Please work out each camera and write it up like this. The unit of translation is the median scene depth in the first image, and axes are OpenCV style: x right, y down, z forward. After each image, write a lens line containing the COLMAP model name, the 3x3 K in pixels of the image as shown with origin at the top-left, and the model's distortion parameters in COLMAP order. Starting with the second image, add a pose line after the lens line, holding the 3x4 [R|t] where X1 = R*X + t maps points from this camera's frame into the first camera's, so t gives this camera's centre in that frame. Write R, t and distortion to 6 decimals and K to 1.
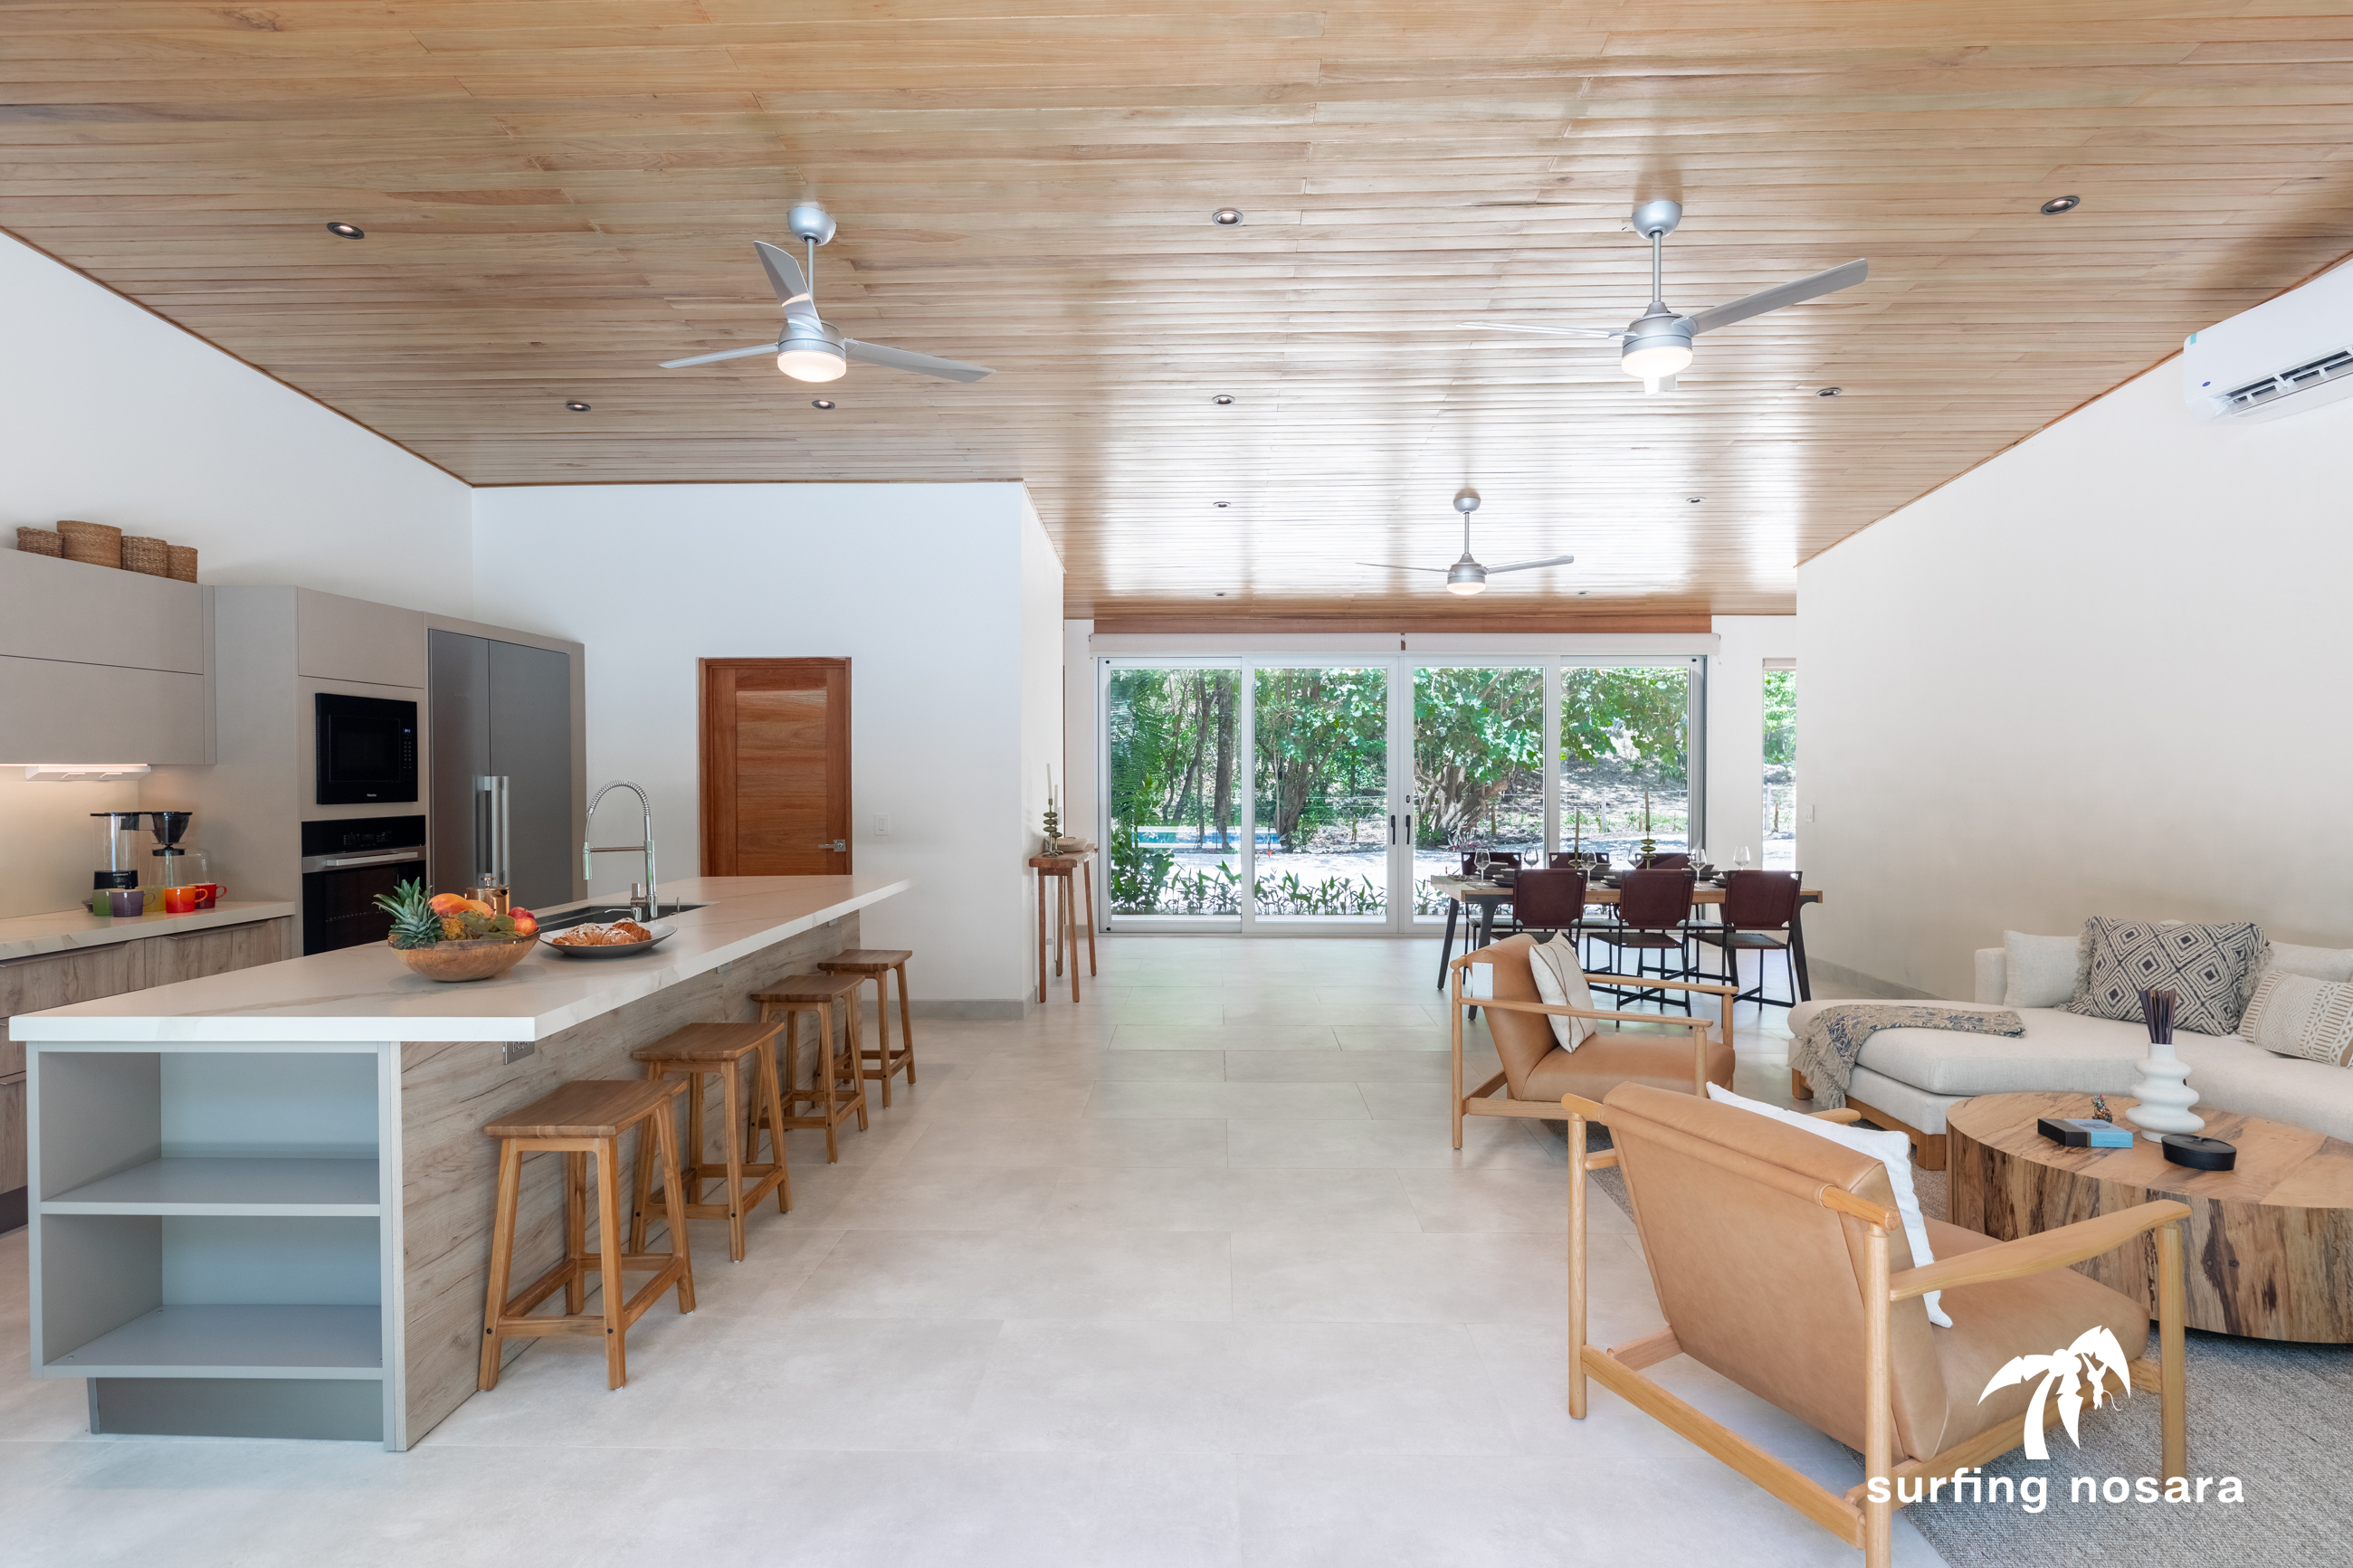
lens RADIAL K [[1194.8, 0, 1188.7], [0, 1194.8, 783.0], [0, 0, 1]] dist [-0.000120, 0.001032]
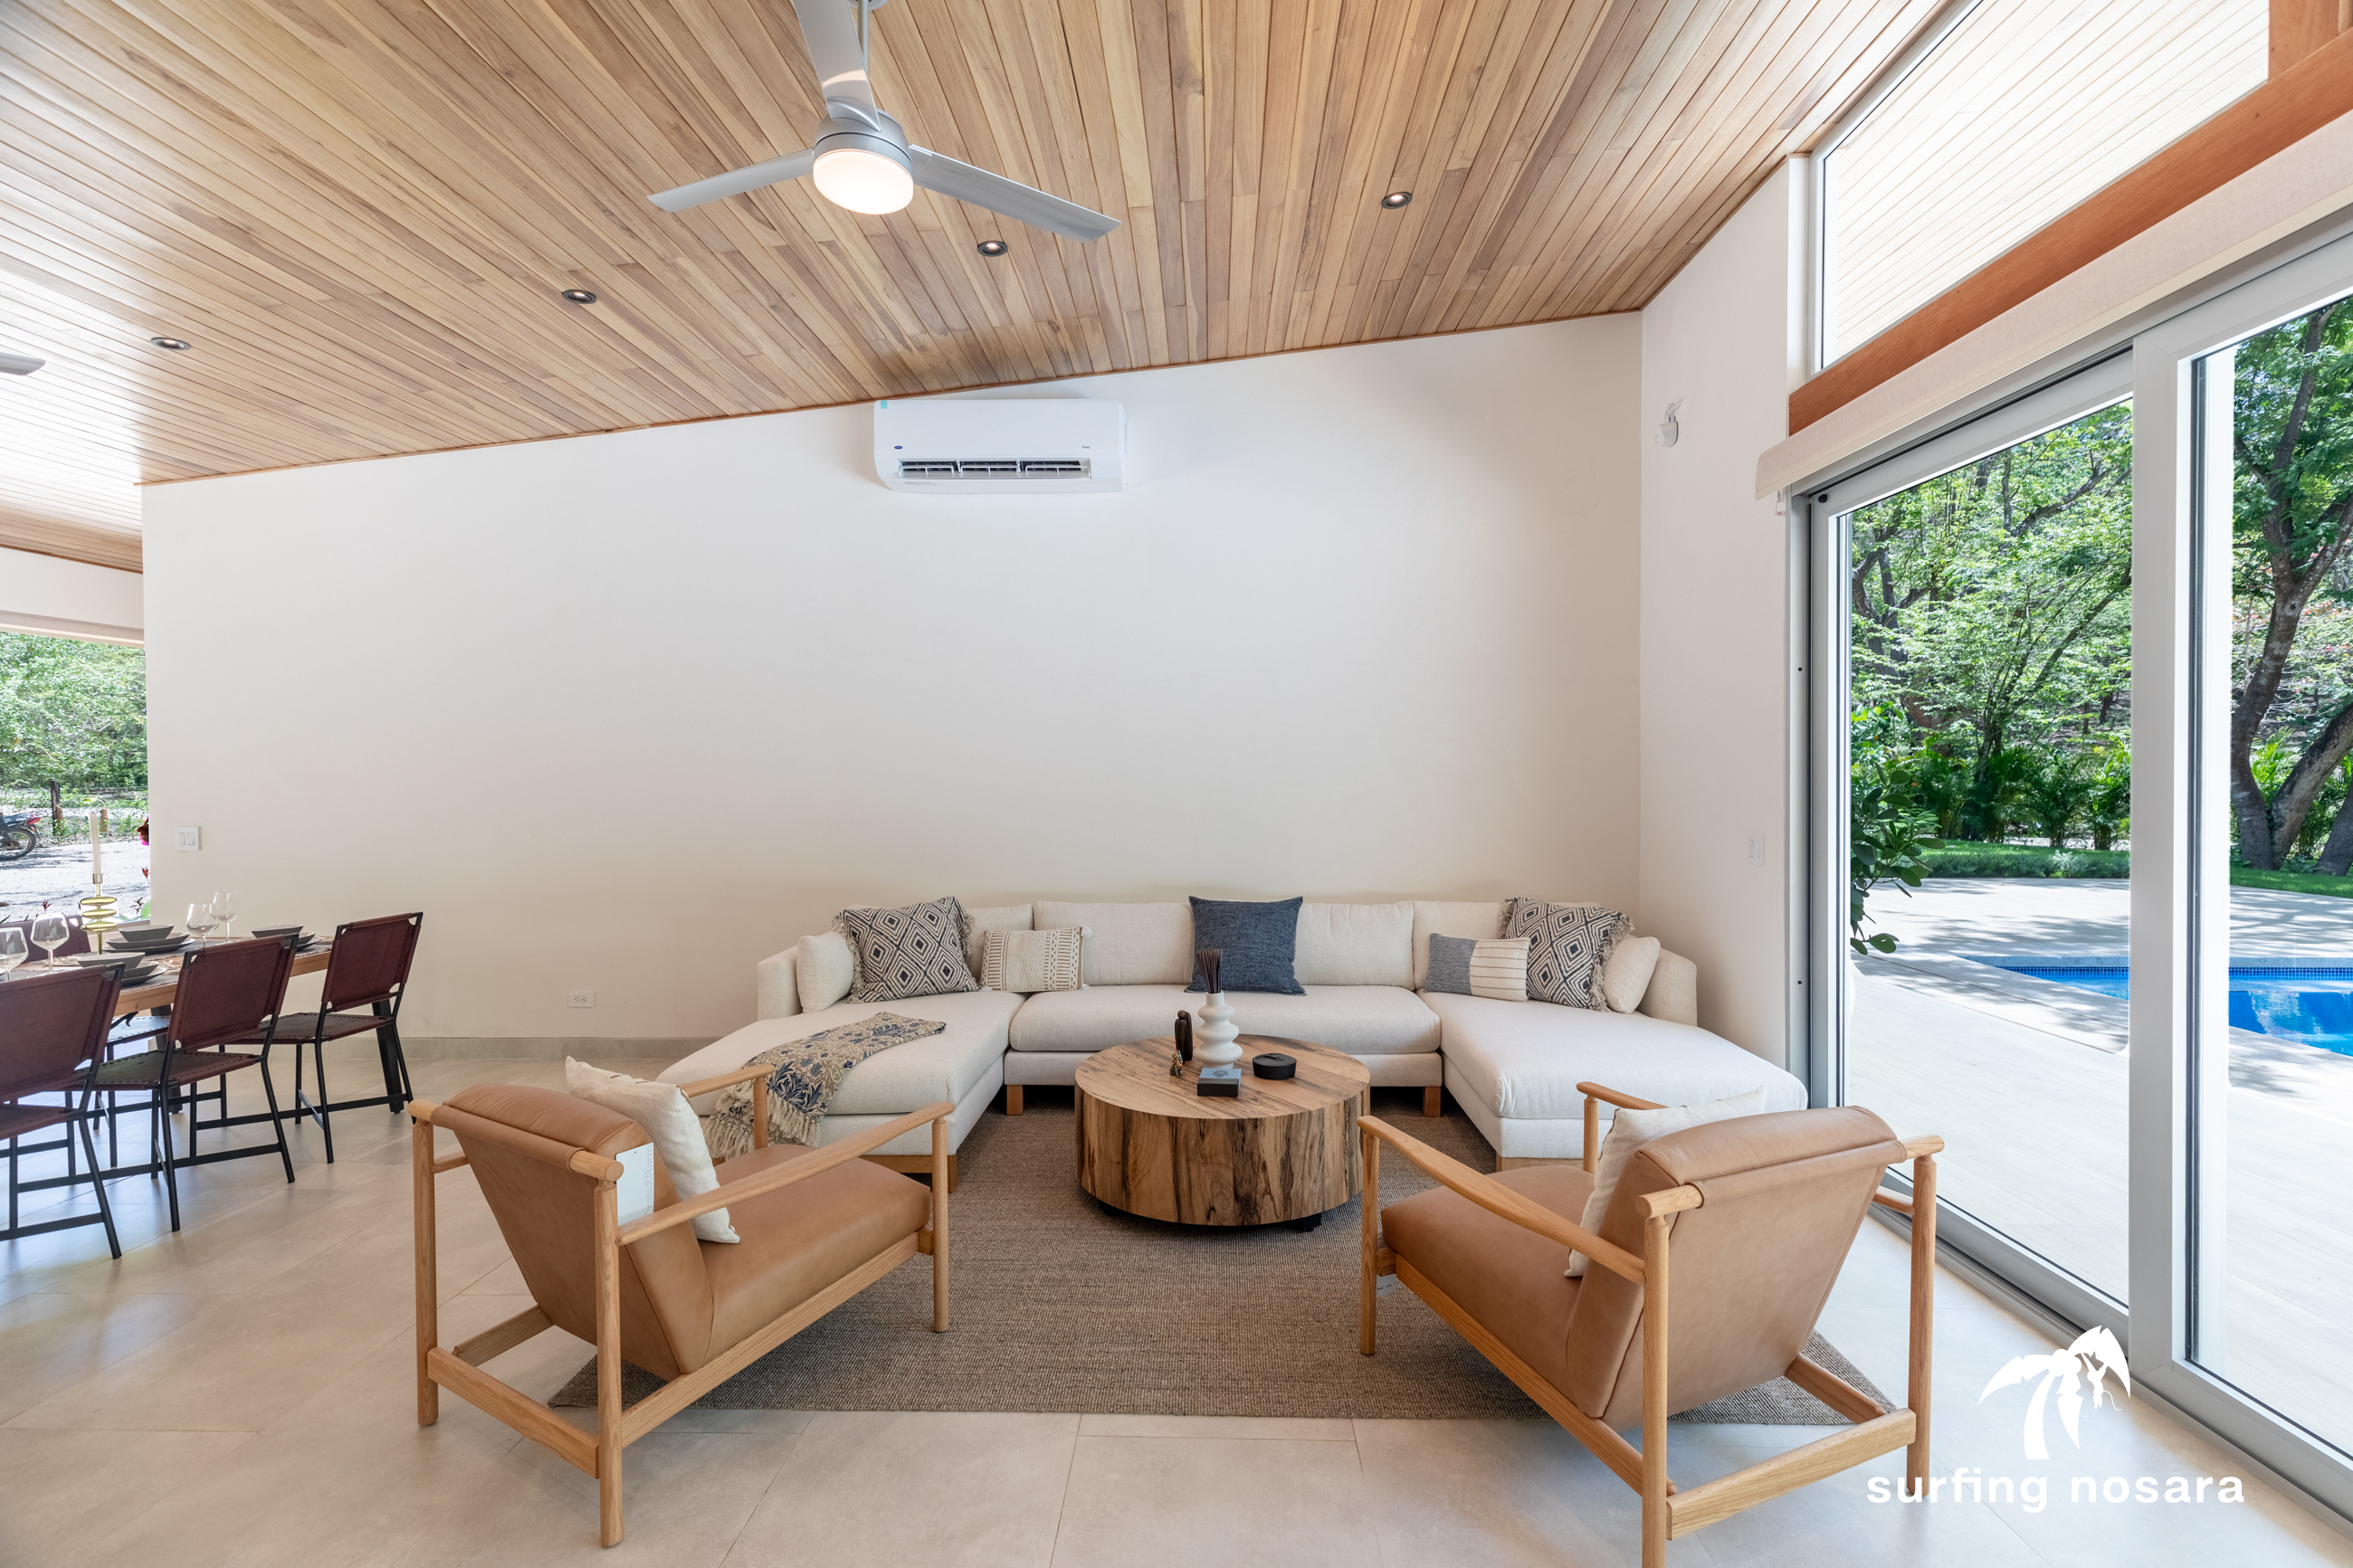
lens RADIAL K [[1055.7, 0, 1186.7], [0, 1055.7, 784.7], [0, 0, 1]] dist [0.009500, -0.000781]
pose [[0.006915, -0.011334, 0.999912, -0.158292], [0.015809, 0.999812, 0.011223, -0.006008], [-0.999851, 0.015730, 0.007093, 0.571274]]
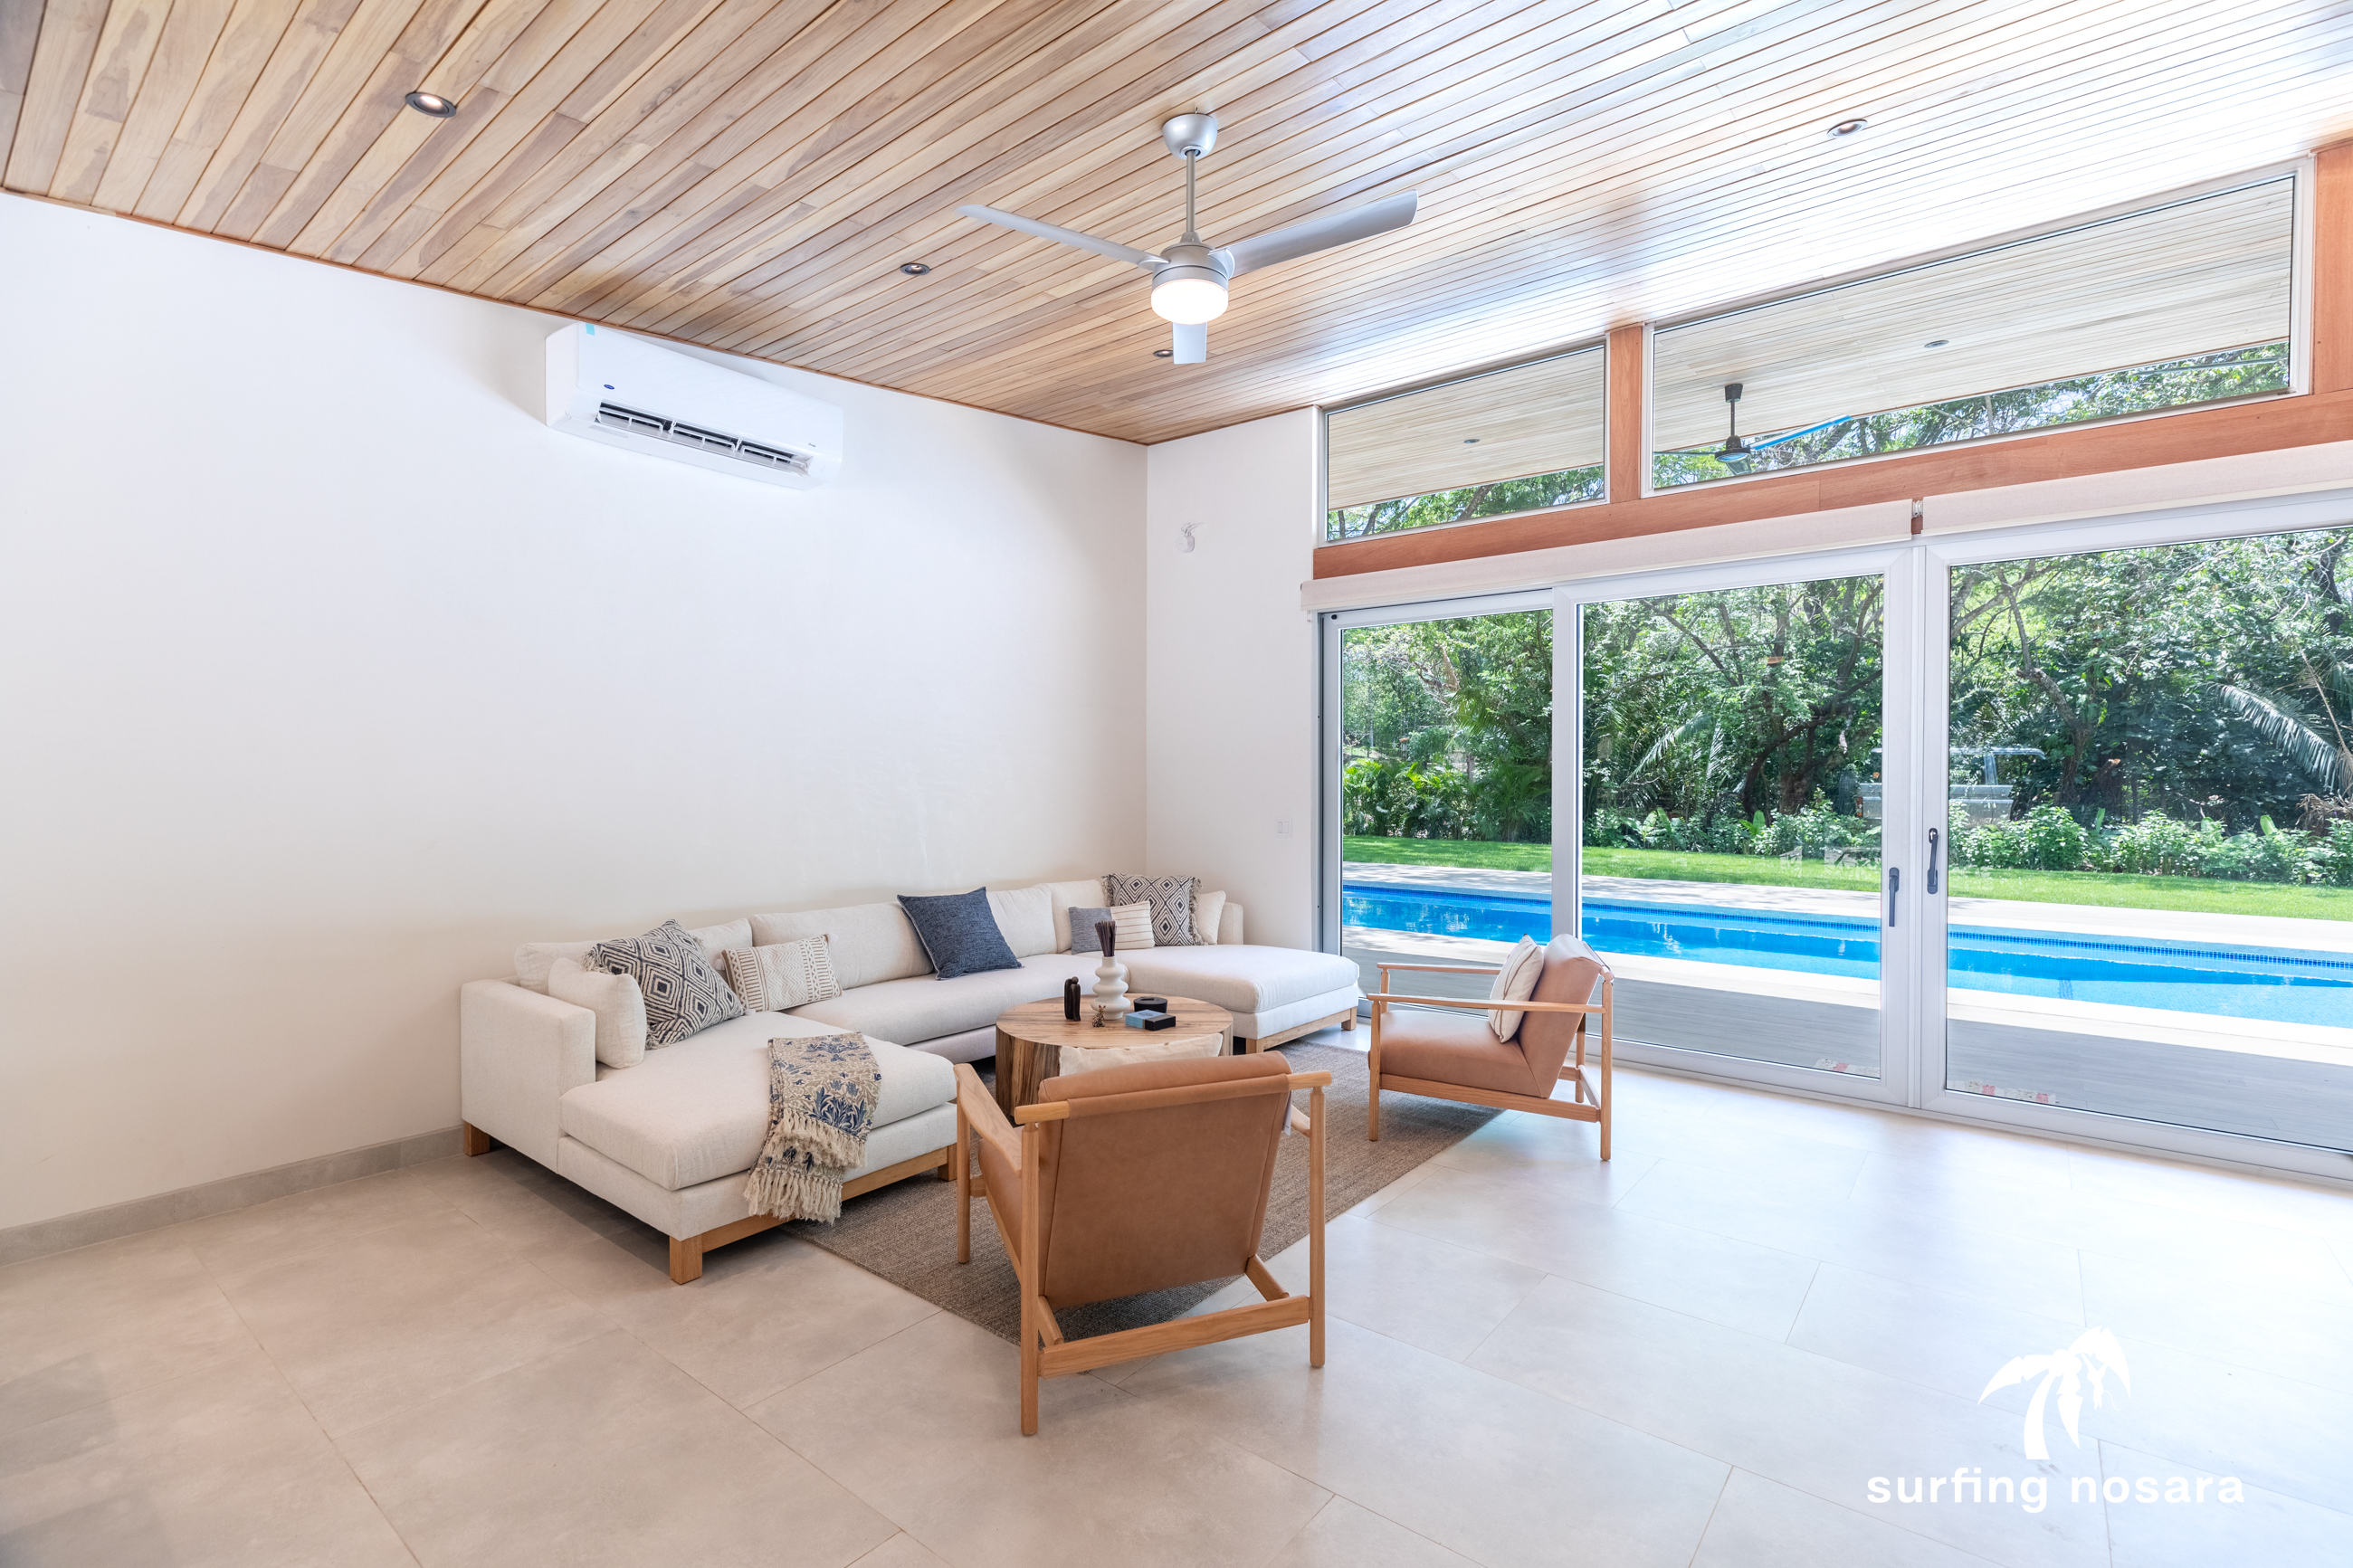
lens RADIAL K [[1055.7, 0, 1186.7], [0, 1055.7, 784.7], [0, 0, 1]] dist [0.009500, -0.000781]
pose [[-0.794595, -0.003444, 0.607130, -0.049352], [0.007221, 0.999860, 0.015124, -0.012006], [-0.607097, 0.016401, -0.794459, 1.130235]]
